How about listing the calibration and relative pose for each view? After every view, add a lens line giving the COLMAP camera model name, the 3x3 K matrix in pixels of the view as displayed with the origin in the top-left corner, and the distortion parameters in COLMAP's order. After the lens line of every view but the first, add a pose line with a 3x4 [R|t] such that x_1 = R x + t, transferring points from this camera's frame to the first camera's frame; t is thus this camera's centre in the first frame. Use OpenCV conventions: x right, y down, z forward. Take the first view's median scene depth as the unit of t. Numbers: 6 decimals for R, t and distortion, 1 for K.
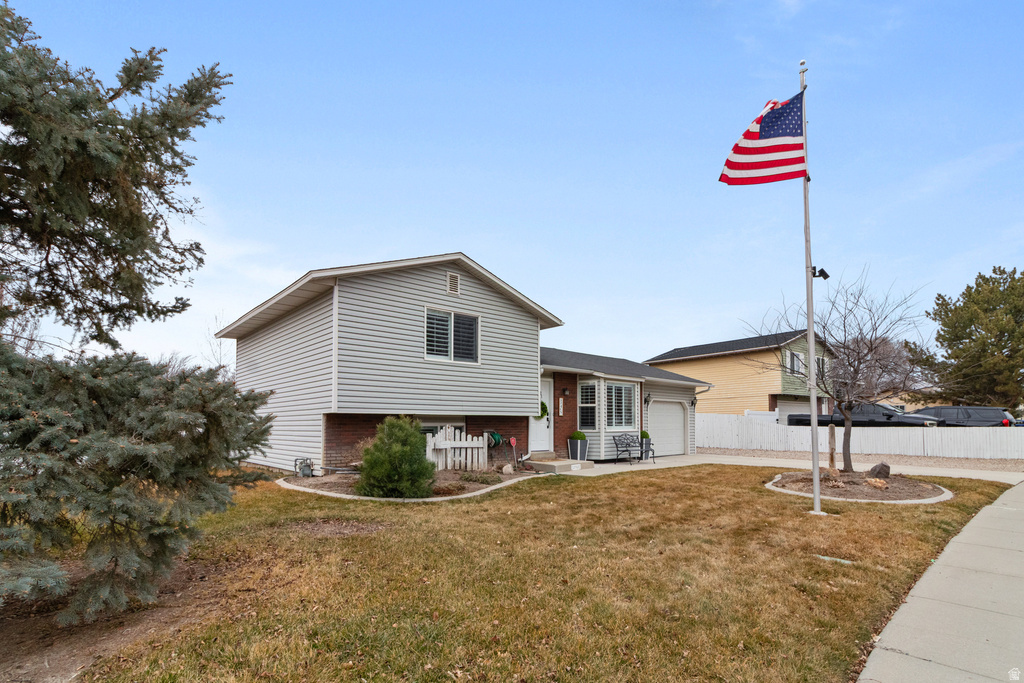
lens RADIAL K [[503.7, 0, 510.3], [0, 503.7, 380.1], [0, 0, 1]] dist [0.001605, 0.000260]
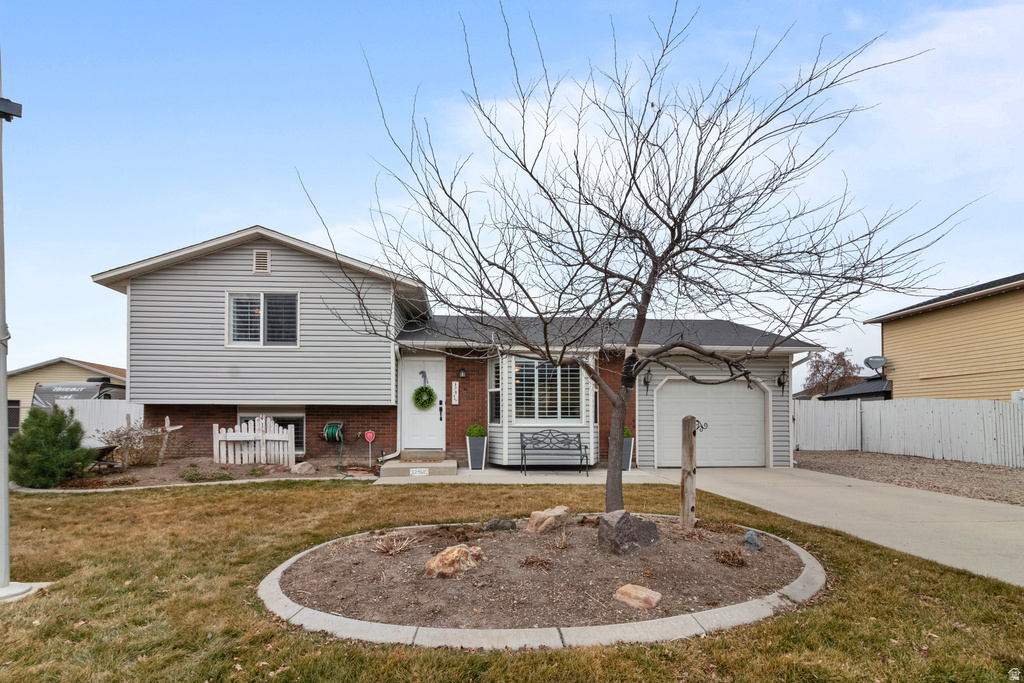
lens RADIAL K [[503.7, 0, 510.3], [0, 503.7, 380.1], [0, 0, 1]] dist [0.001605, 0.000260]
pose [[0.782748, -0.041486, -0.620955, 0.716135], [0.050408, 0.998724, -0.003183, 0.044401], [0.620294, -0.028810, 0.783840, 0.498052]]
